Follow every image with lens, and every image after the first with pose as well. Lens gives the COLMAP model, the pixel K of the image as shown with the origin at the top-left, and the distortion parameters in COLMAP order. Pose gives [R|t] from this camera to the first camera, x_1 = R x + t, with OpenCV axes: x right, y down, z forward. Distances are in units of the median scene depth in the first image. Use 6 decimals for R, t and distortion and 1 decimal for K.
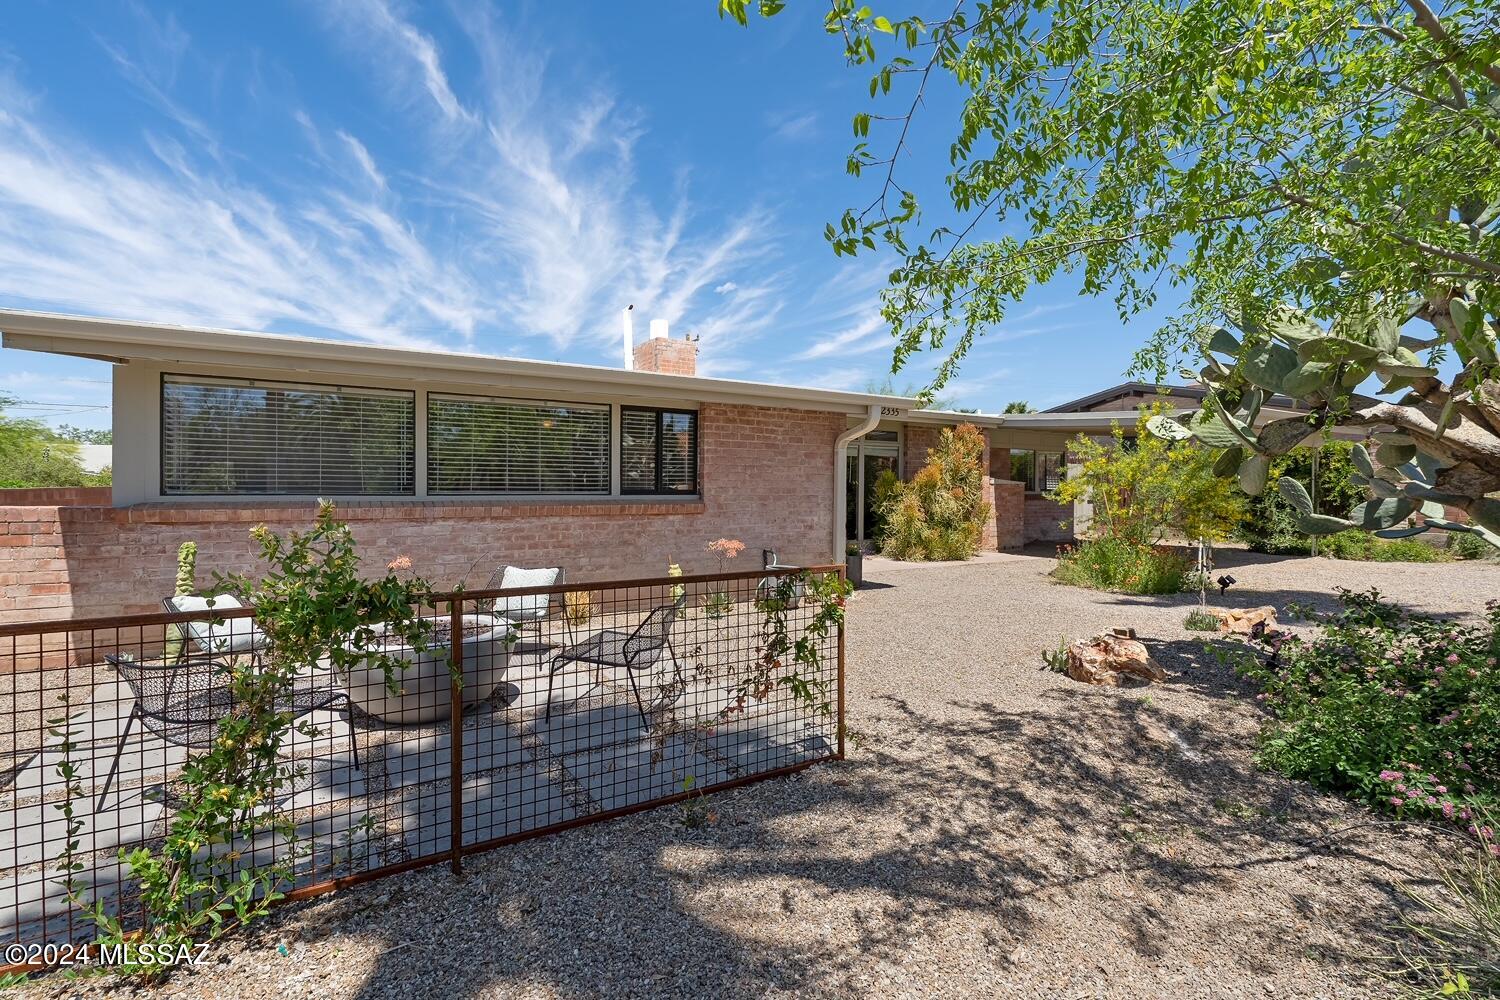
lens RADIAL K [[691.4, 0, 742.7], [0, 691.4, 492.8], [0, 0, 1]] dist [0.001383, 0.000456]
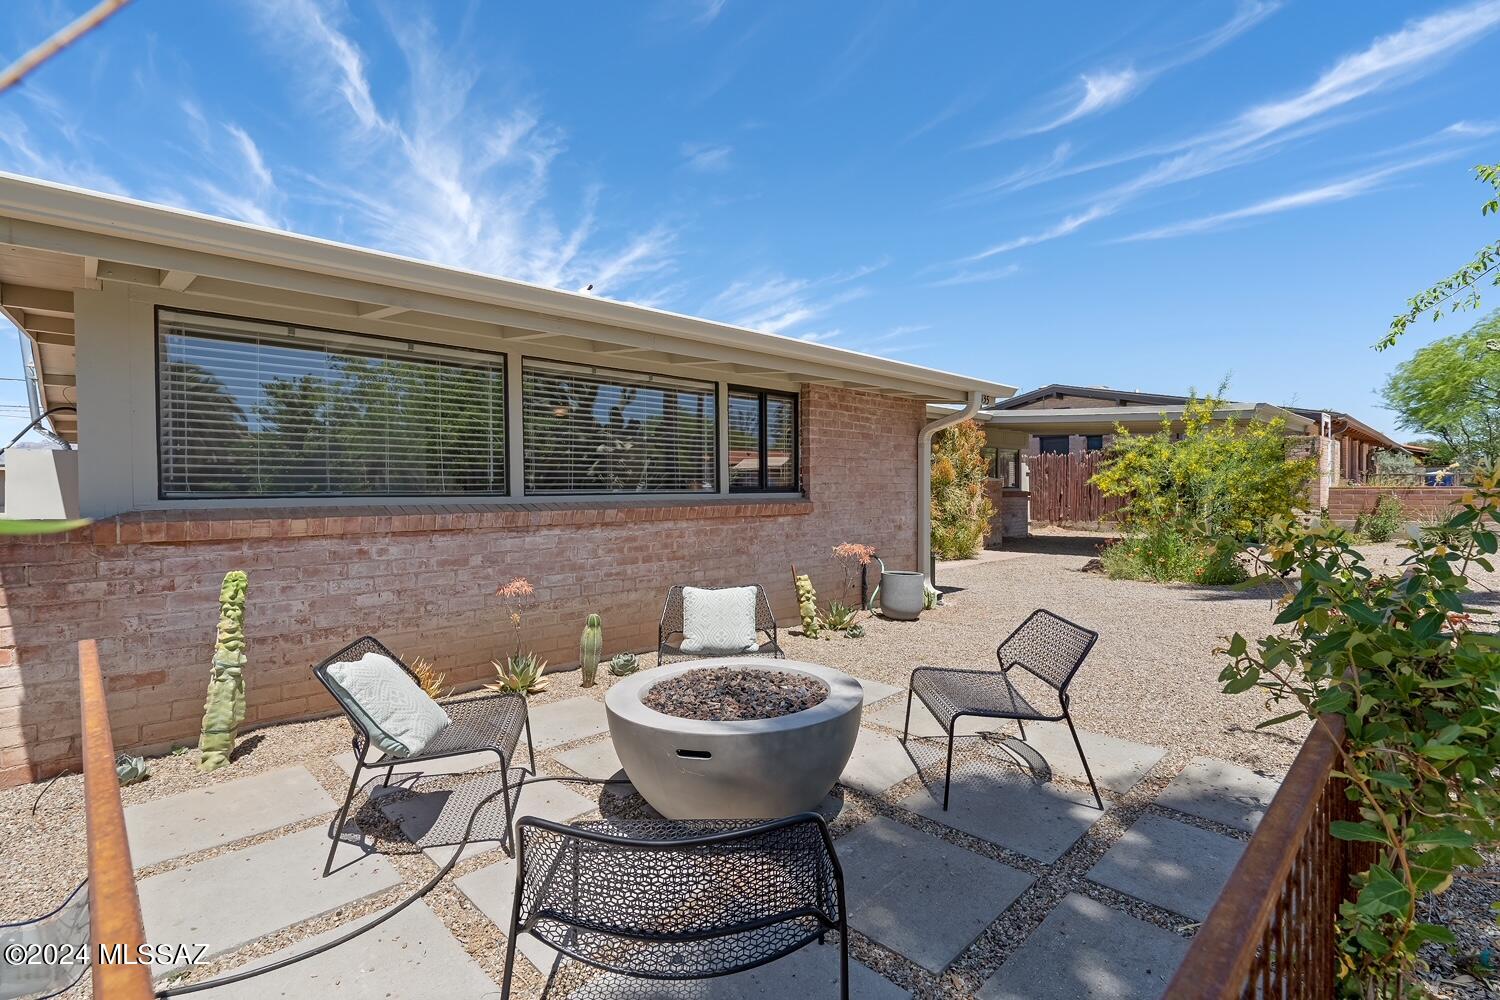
lens RADIAL K [[691.4, 0, 754.5], [0, 691.4, 502.9], [0, 0, 1]] dist [0.001383, 0.000456]
pose [[0.976638, -0.018591, 0.214087, -0.378317], [0.016979, 0.999812, 0.009367, 0.008661], [-0.214221, -0.005513, 0.976770, 0.223554]]
